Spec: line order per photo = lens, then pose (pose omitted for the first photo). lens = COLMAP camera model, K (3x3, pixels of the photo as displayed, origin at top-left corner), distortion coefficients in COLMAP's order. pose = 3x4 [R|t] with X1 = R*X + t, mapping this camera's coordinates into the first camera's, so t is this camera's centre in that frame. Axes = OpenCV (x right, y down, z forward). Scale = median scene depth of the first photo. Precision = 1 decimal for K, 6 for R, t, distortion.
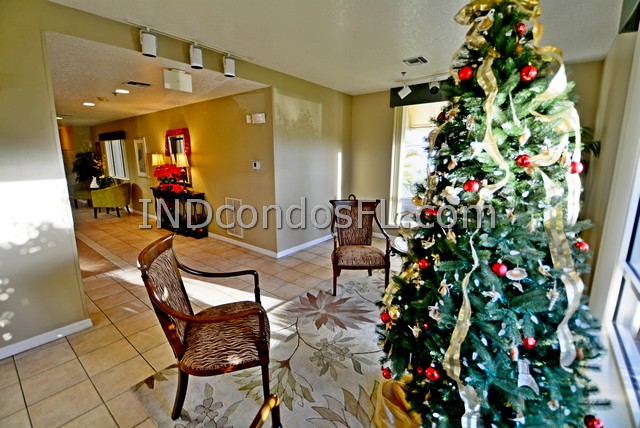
lens RADIAL K [[279.3, 0, 323.0], [0, 279.3, 211.3], [0, 0, 1]] dist [0.004120, -0.011246]
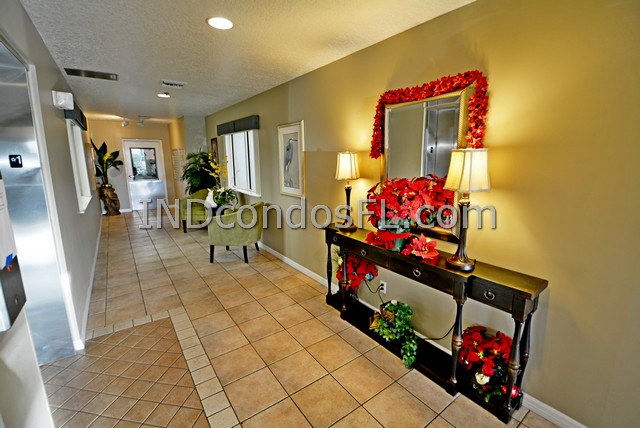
lens RADIAL K [[279.3, 0, 318.0], [0, 279.3, 217.1], [0, 0, 1]] dist [0.004120, -0.011246]
pose [[0.961494, 0.053207, -0.269626, -0.397163], [-0.048966, 0.998548, 0.022435, -0.085879], [0.270429, -0.008368, 0.962704, 0.435472]]
